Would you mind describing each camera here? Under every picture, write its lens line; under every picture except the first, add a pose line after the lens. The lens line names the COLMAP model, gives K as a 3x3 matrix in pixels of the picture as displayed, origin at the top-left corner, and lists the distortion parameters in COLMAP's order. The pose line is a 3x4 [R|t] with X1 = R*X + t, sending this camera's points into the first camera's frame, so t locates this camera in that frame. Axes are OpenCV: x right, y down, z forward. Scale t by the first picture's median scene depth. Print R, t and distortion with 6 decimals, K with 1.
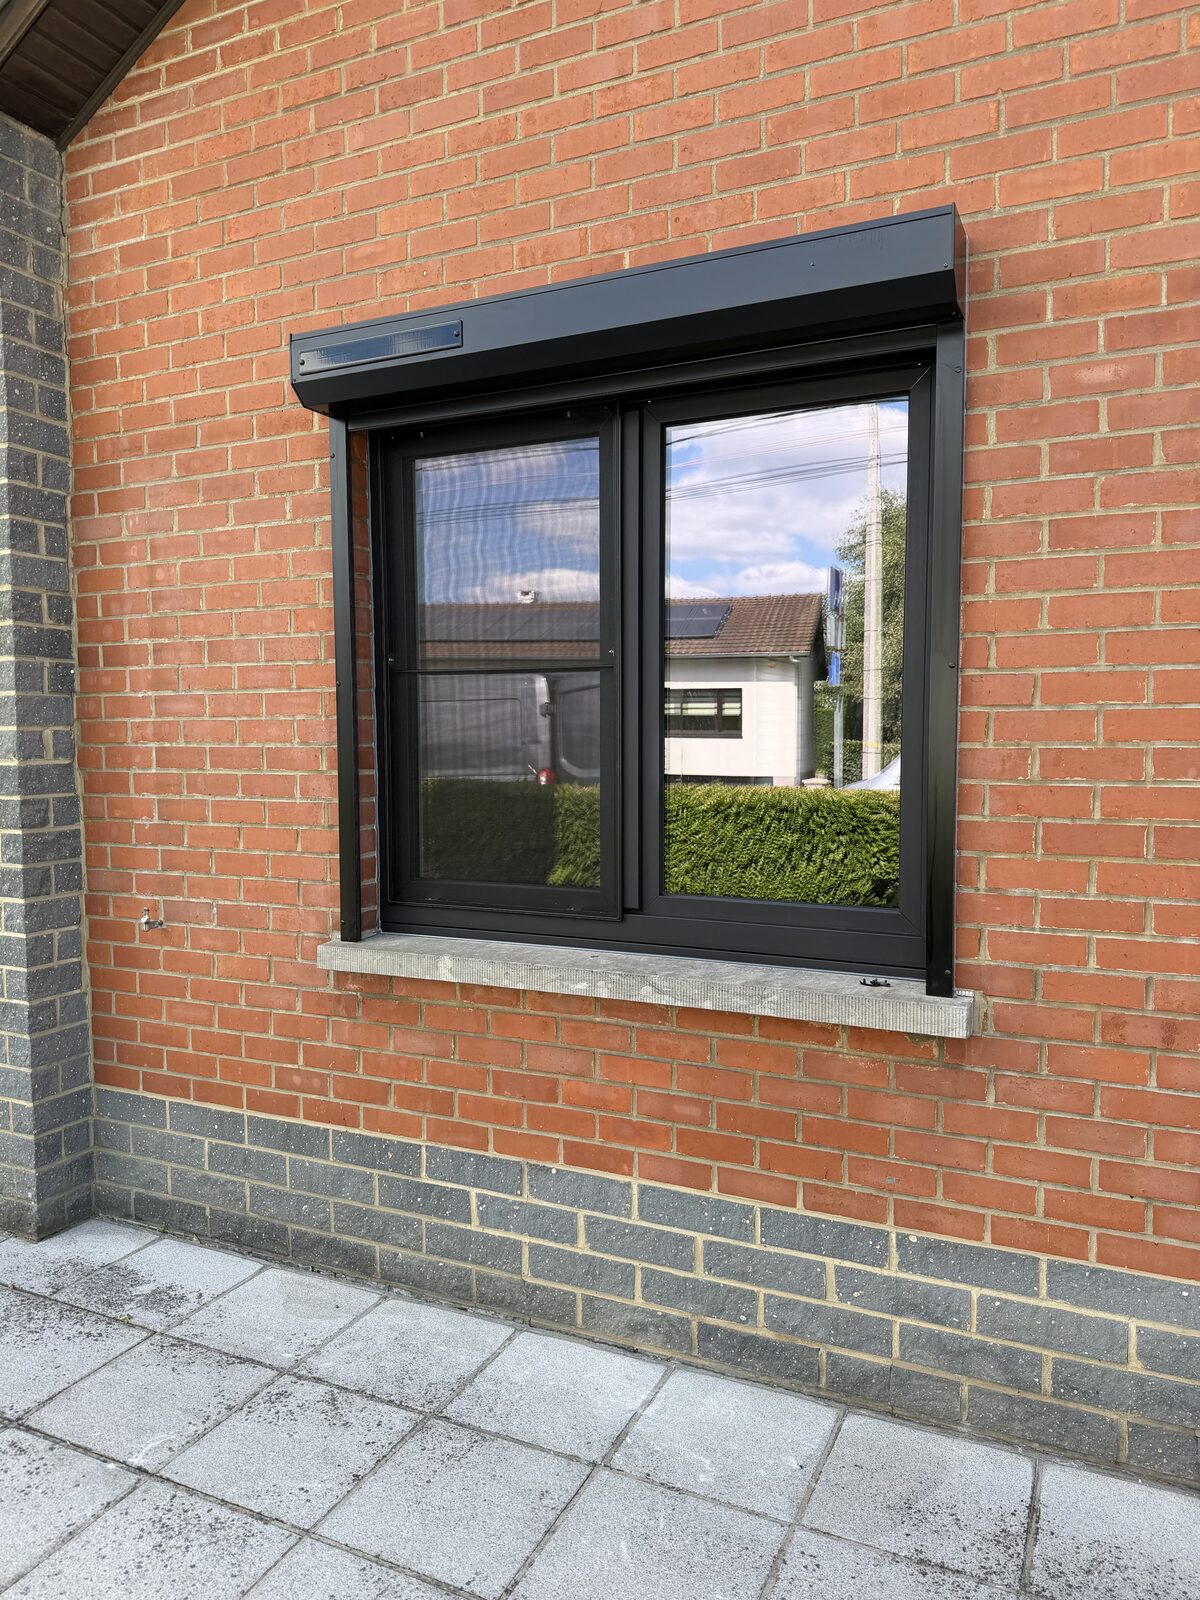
lens RADIAL K [[1126.6, 0, 592.3], [0, 1126.6, 802.9], [0, 0, 1]] dist [0.018968, -0.024768]
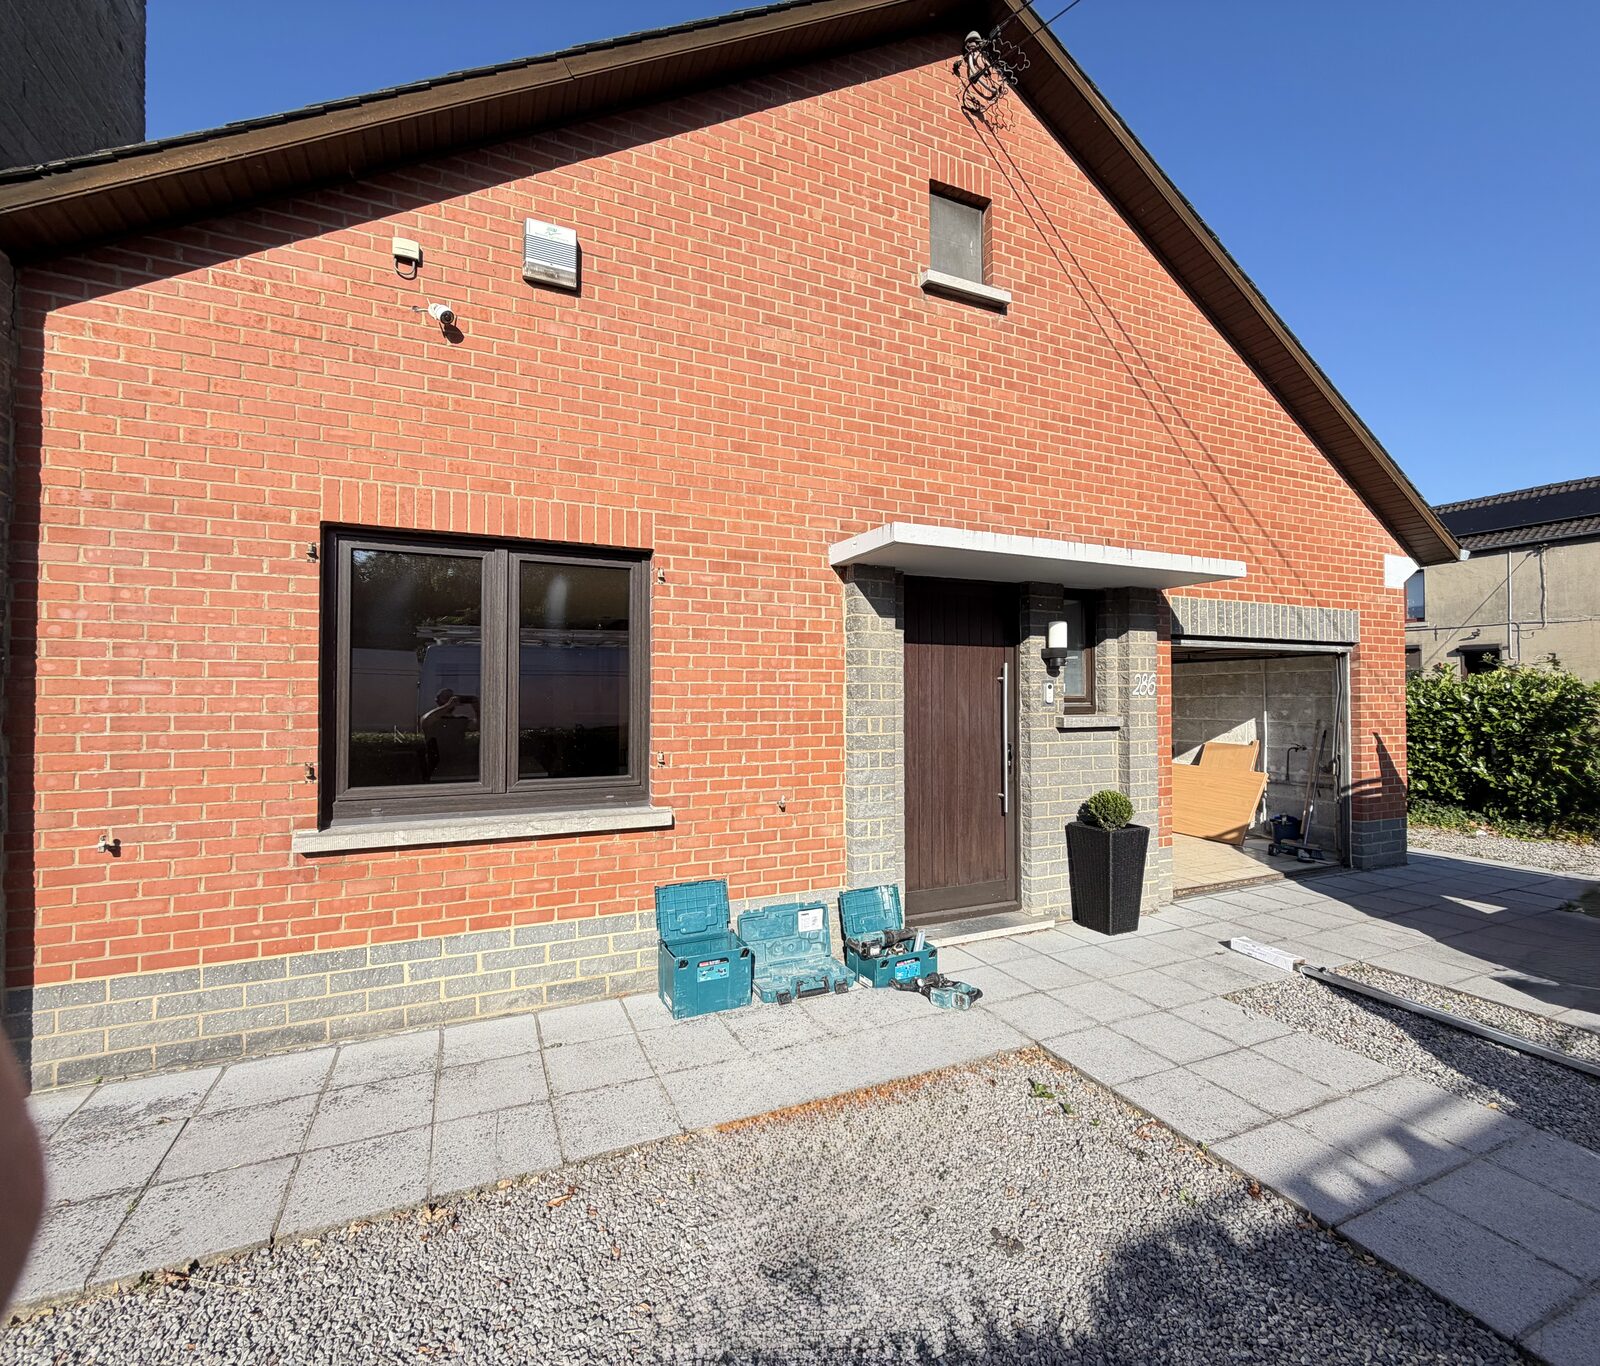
lens RADIAL K [[722.7, 0, 788.3], [0, 722.7, 682.2], [0, 0, 1]] dist [0.000188, -0.000852]
pose [[0.648310, 0.018728, 0.761146, -0.559012], [0.043396, 0.997163, -0.061498, -0.001414], [-0.760138, 0.072900, 0.645659, -0.213841]]
